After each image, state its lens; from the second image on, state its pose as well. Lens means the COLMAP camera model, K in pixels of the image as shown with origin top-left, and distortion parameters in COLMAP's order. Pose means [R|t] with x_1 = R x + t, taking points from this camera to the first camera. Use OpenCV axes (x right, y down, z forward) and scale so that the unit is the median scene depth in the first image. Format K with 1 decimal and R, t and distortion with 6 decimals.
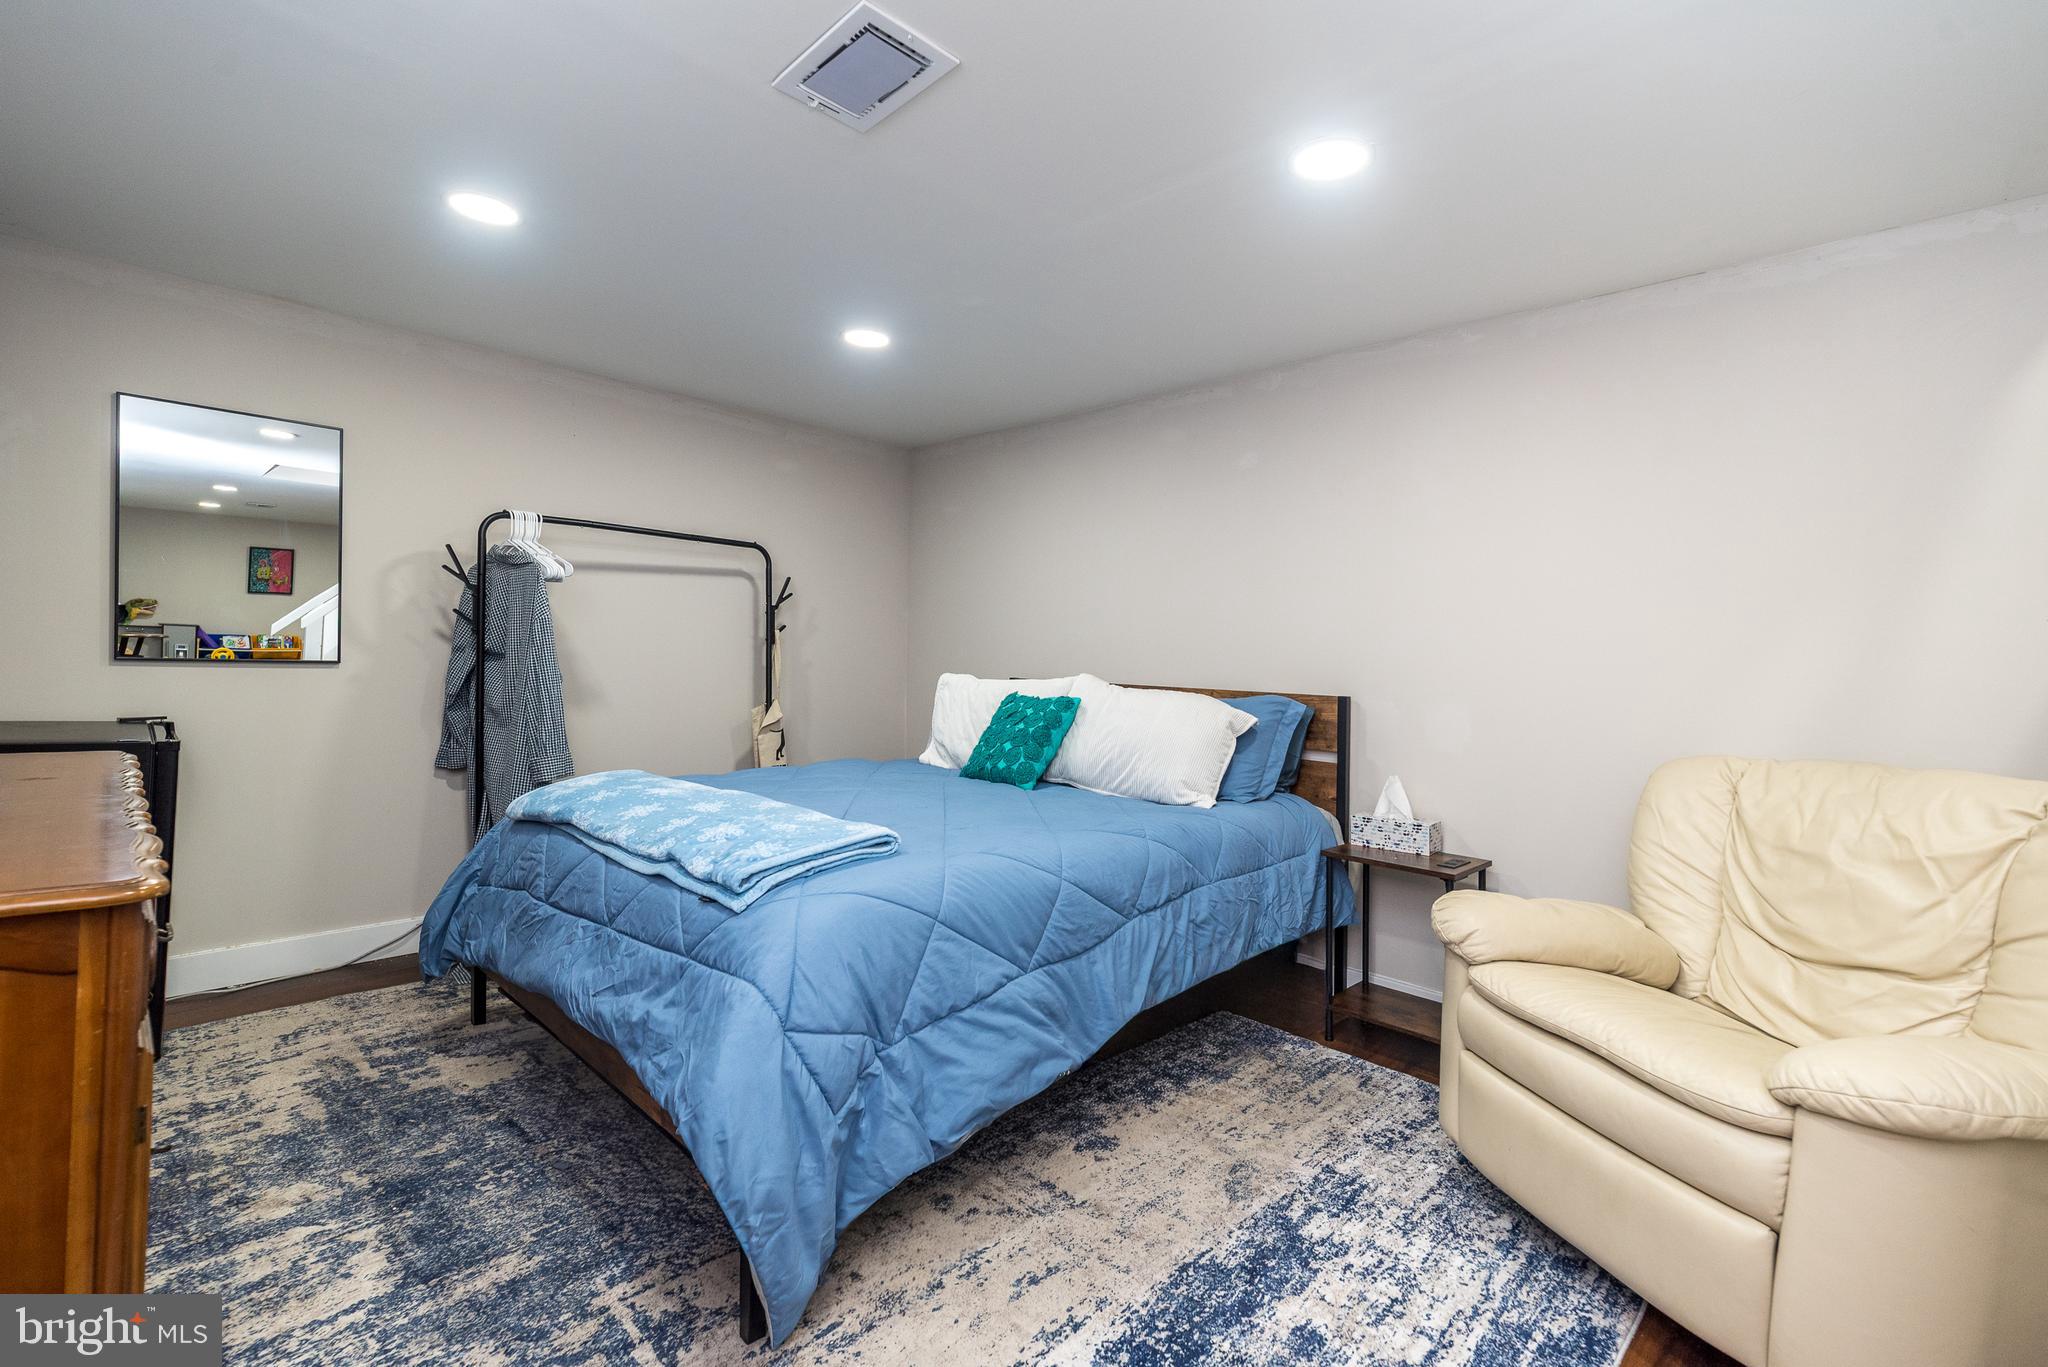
lens RADIAL K [[886.2, 0, 1018.3], [0, 886.2, 684.0], [0, 0, 1]] dist [0.005651, 0.000224]
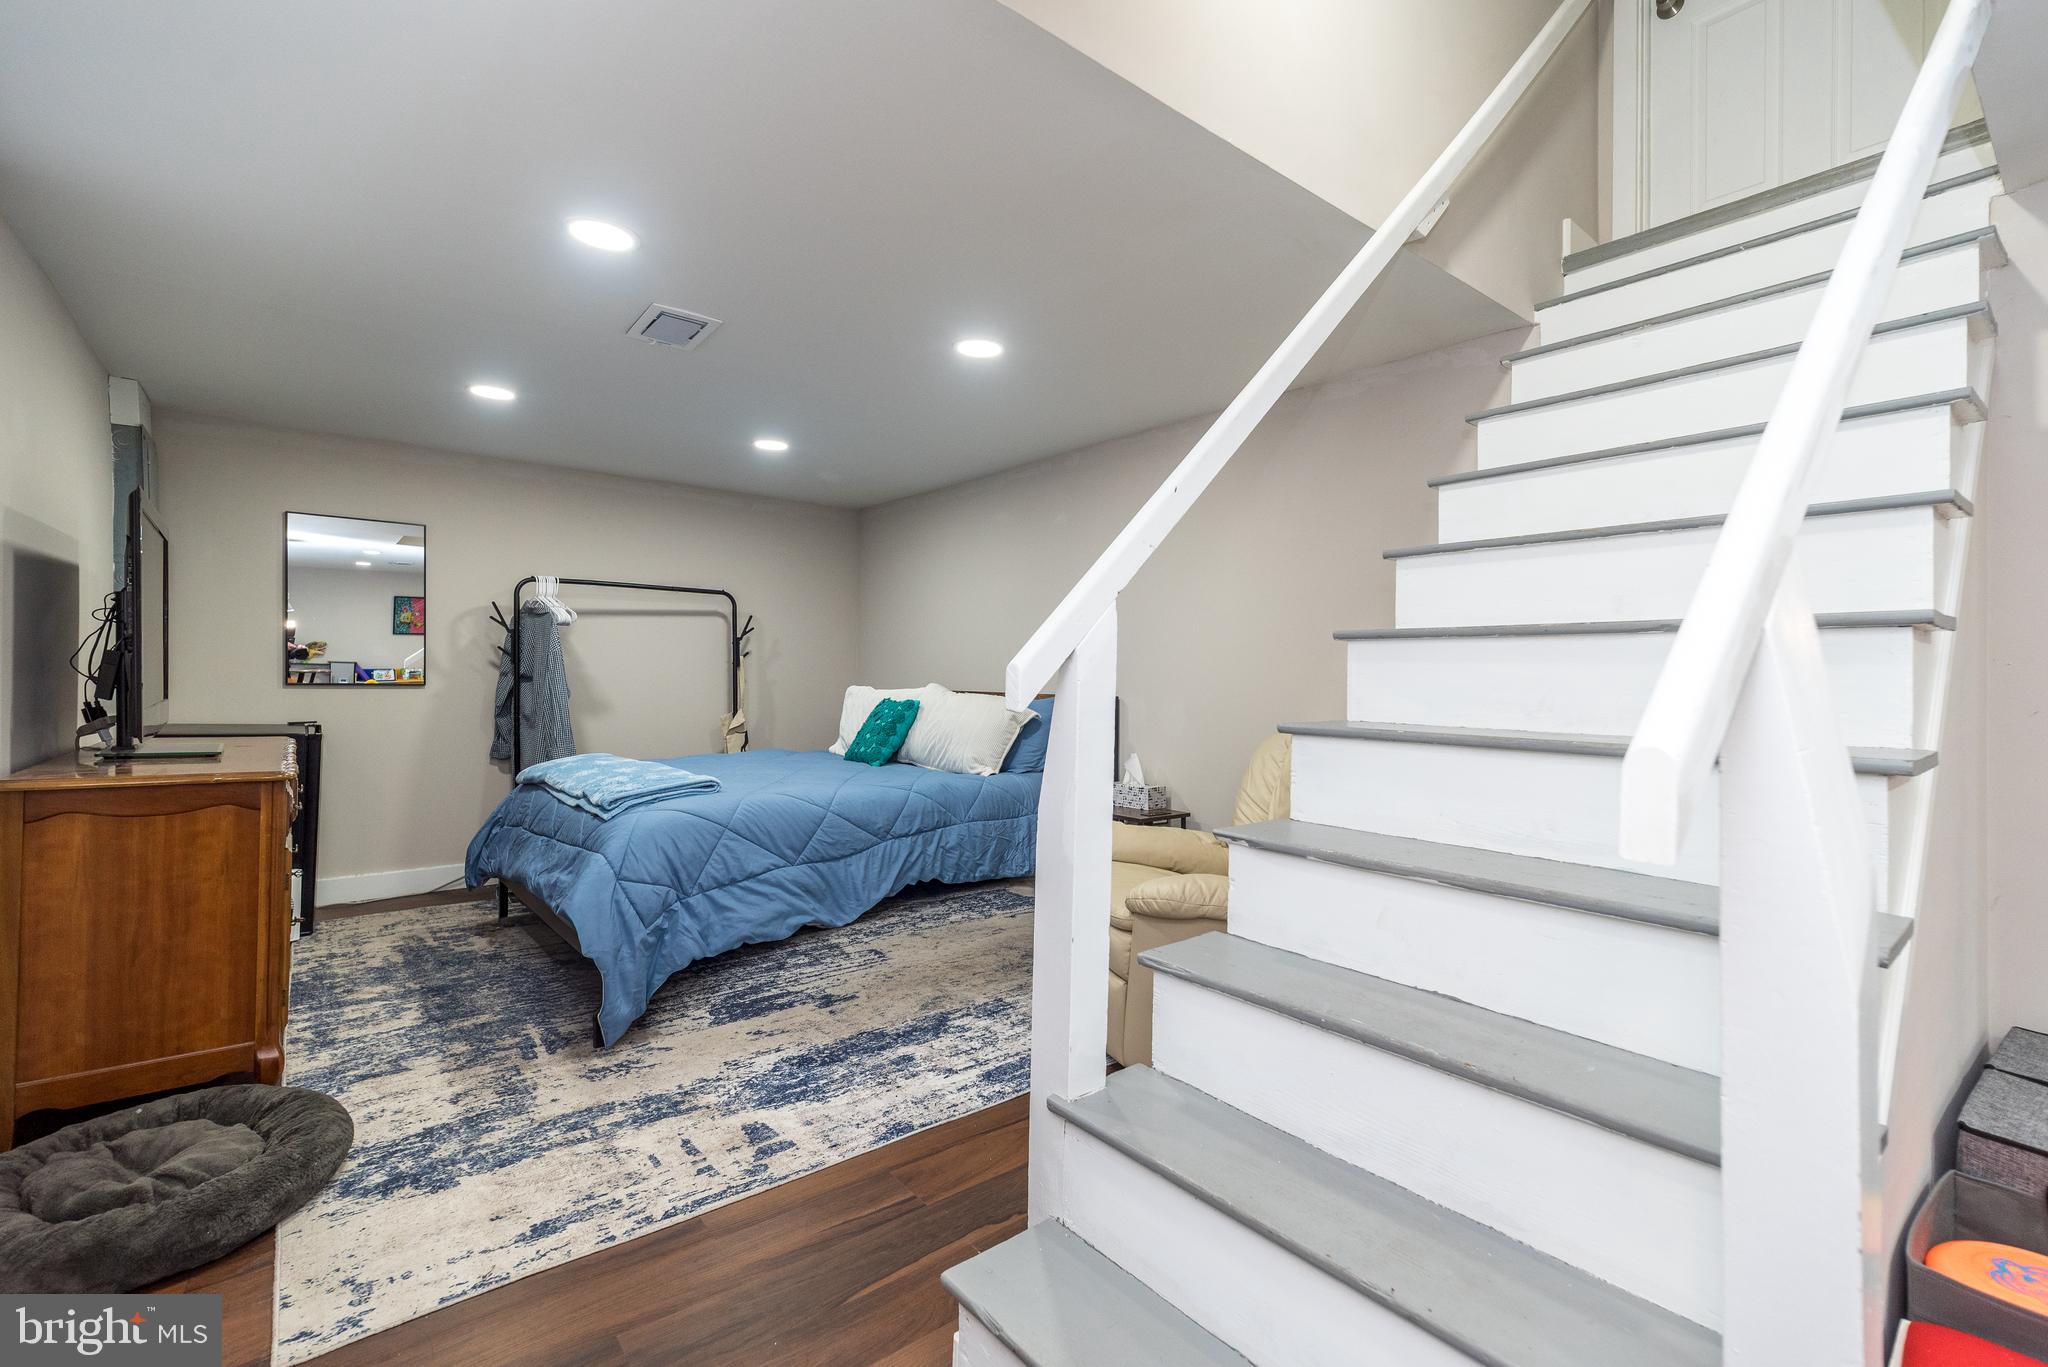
lens RADIAL K [[884.5, 0, 1022.0], [0, 884.5, 699.6], [0, 0, 1]] dist [0.002996, -0.000112]
pose [[0.994009, -0.015844, -0.108147, 0.567186], [0.015171, 0.999860, -0.007037, 0.039209], [0.108243, 0.005355, 0.994110, -0.523703]]
